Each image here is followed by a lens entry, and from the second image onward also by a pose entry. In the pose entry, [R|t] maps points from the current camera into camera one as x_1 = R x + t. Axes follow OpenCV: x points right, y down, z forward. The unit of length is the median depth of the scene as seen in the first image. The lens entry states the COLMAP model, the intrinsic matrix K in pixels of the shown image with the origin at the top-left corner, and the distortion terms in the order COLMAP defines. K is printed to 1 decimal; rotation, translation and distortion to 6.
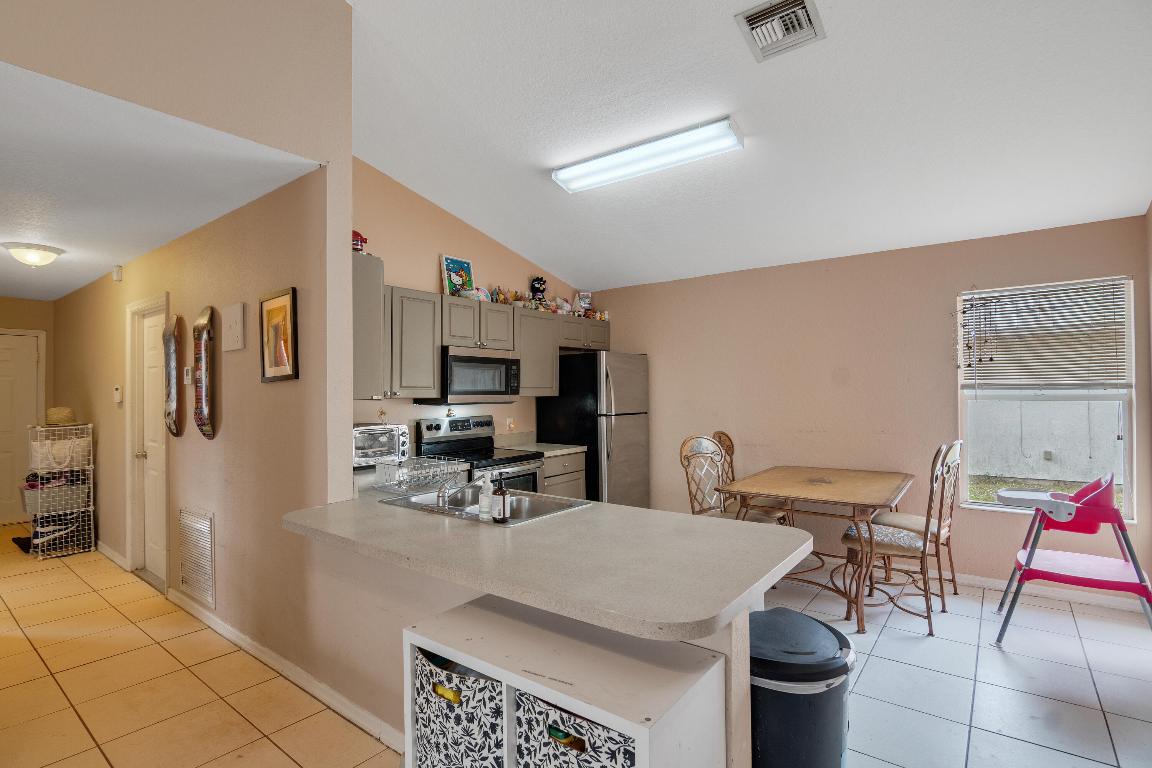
lens RADIAL K [[575.4, 0, 580.1], [0, 575.4, 380.0], [0, 0, 1]] dist [-0.017348, -0.000169]
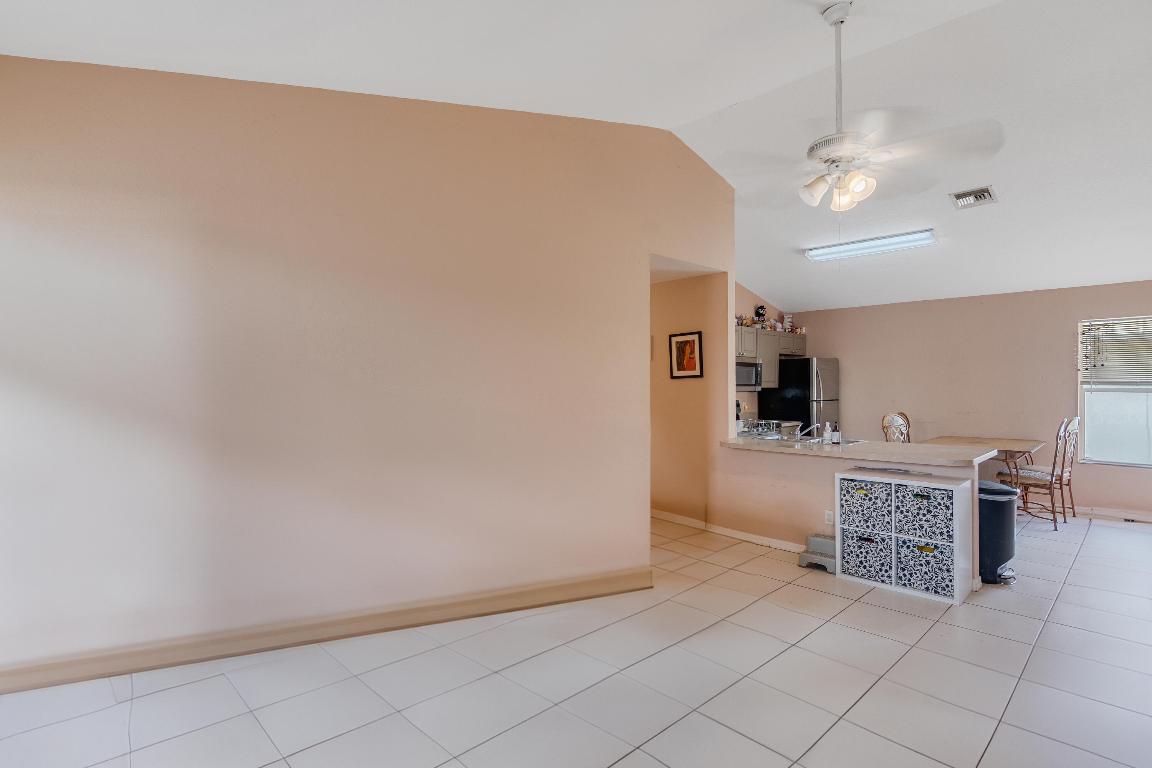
lens RADIAL K [[575.4, 0, 580.1], [0, 575.4, 380.0], [0, 0, 1]] dist [-0.017348, -0.000169]
pose [[0.987831, 0.004697, -0.155459, -0.354474], [-0.002869, 0.999924, 0.011979, -0.008907], [0.155503, -0.011387, 0.987770, -0.600682]]
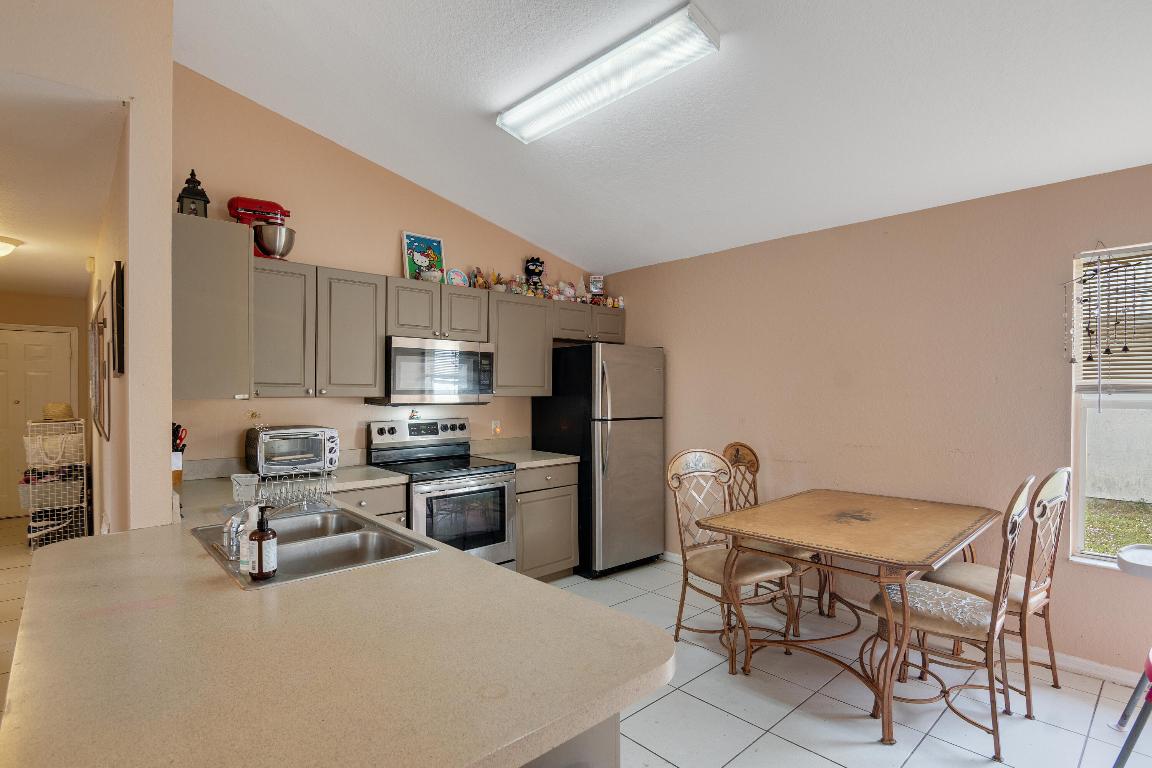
lens RADIAL K [[583.9, 0, 568.9], [0, 583.9, 392.6], [0, 0, 1]] dist [-0.019043, -0.000058]
pose [[0.983586, 0.008930, -0.180220, 0.163769], [-0.004607, 0.999692, 0.024391, 0.001640], [0.180383, -0.023161, 0.983324, 0.175986]]
